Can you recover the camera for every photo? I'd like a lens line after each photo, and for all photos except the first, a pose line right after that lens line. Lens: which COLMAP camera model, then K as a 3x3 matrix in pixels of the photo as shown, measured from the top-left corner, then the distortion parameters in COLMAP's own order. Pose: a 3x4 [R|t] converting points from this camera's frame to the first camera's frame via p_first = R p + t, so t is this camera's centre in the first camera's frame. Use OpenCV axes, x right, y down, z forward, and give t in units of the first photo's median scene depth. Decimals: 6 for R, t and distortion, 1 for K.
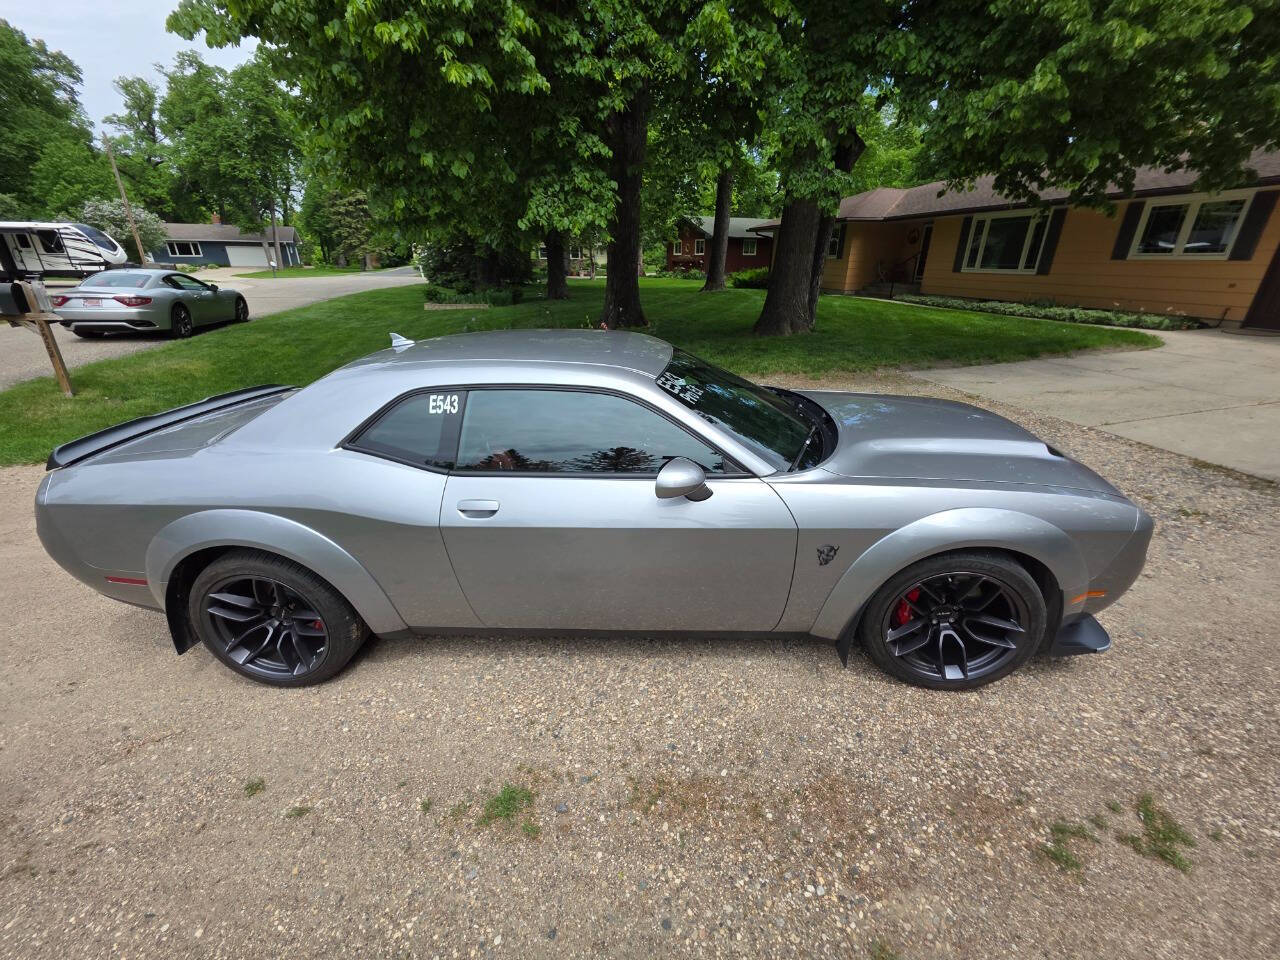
lens RADIAL K [[517.5, 0, 646.2], [0, 517.5, 480.6], [0, 0, 1]] dist [0.006351, -0.002493]
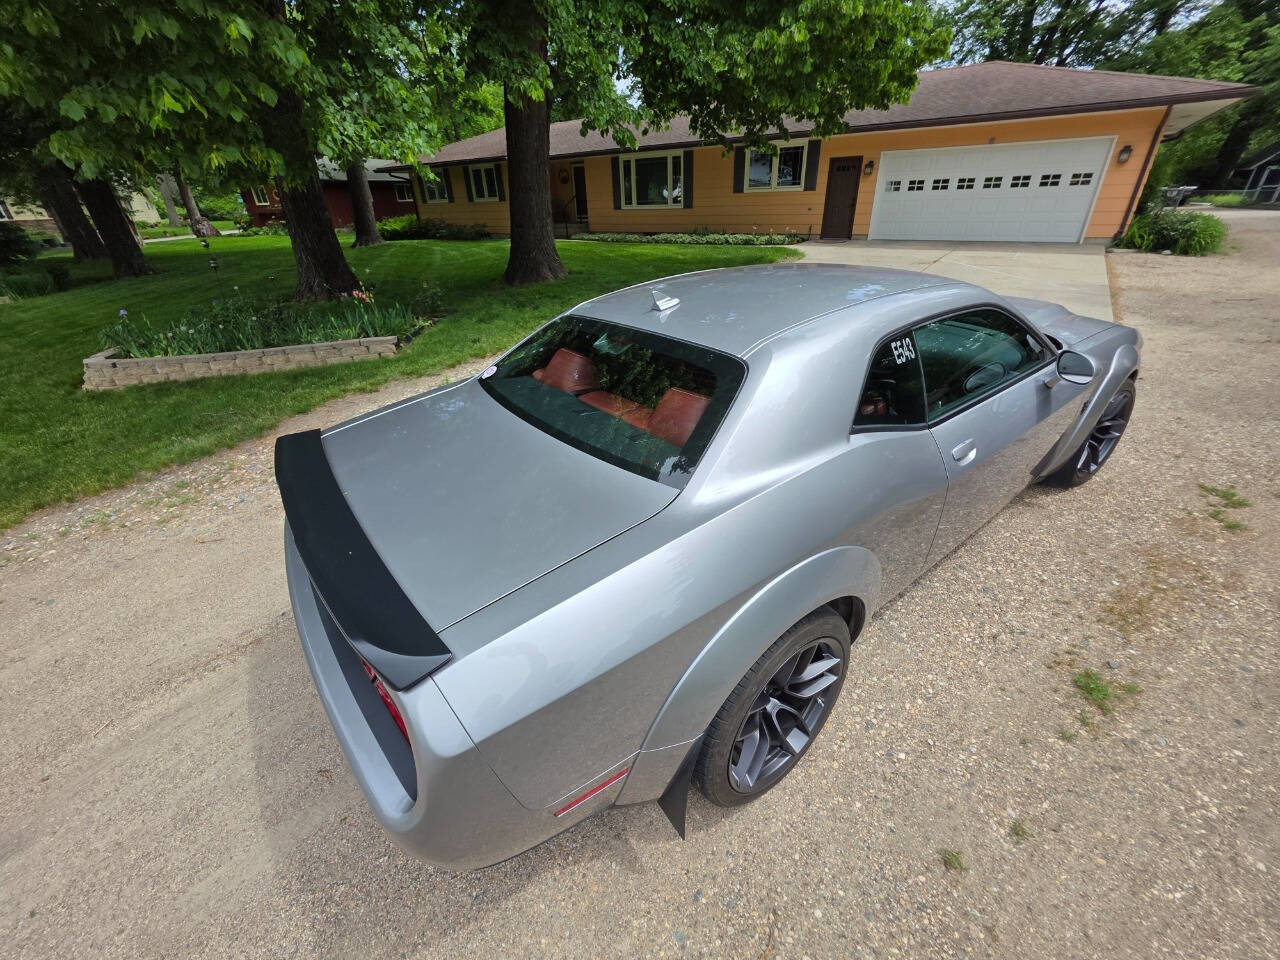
lens RADIAL K [[517.5, 0, 648.5], [0, 517.5, 481.5], [0, 0, 1]] dist [0.006351, -0.002493]
pose [[0.763942, -0.332222, 0.553192, -0.196980], [0.284080, 0.942889, 0.173950, -0.033308], [-0.579388, 0.024263, 0.814690, 0.087899]]
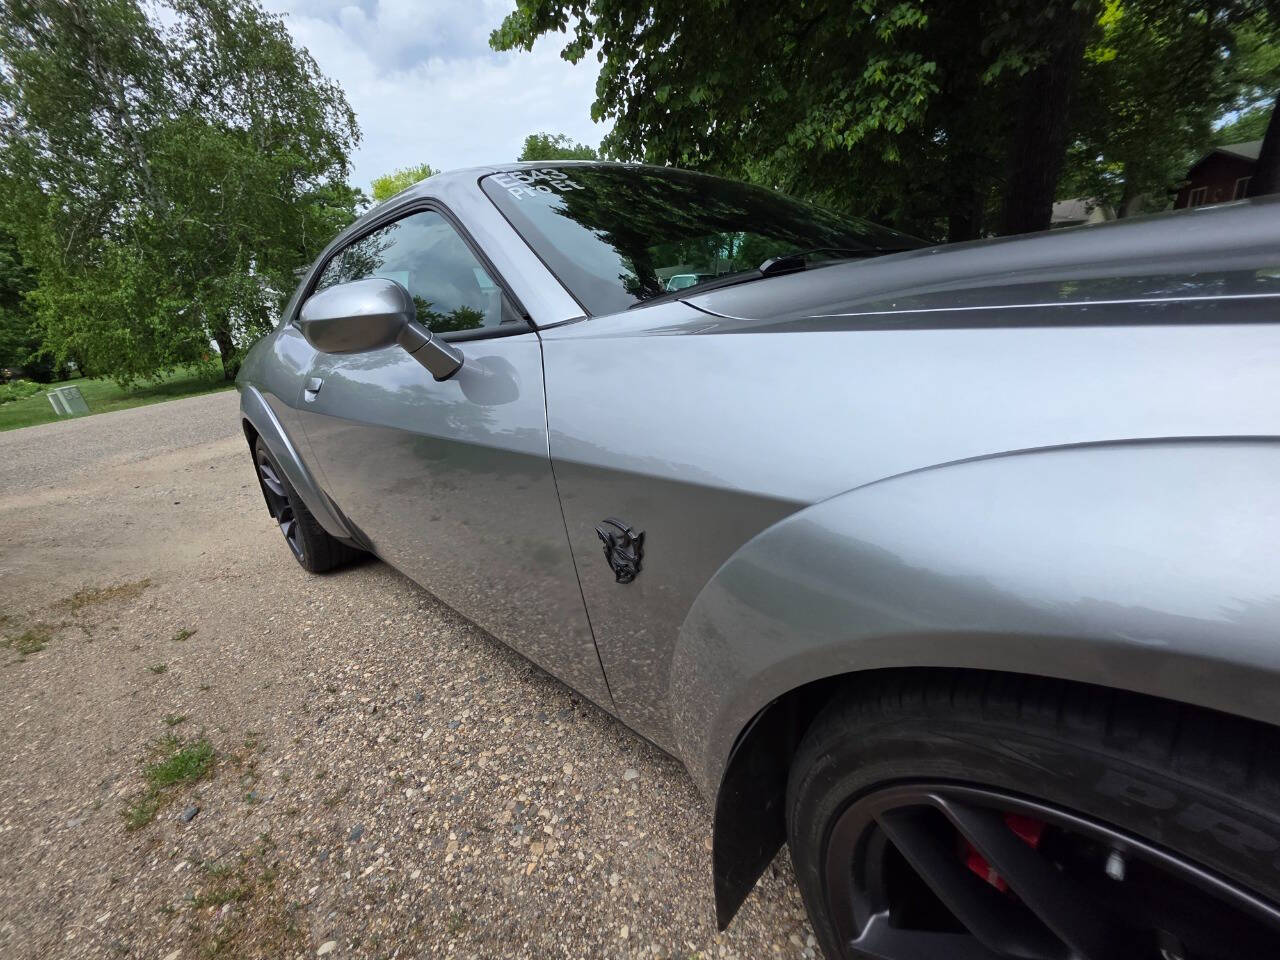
lens RADIAL K [[517.5, 0, 640.8], [0, 517.5, 469.3], [0, 0, 1]] dist [0.006351, -0.002493]
pose [[0.733805, 0.129713, -0.666862, 0.087552], [-0.157151, 0.987389, 0.019133, 0.012601], [0.660934, 0.090758, 0.744935, 0.114898]]
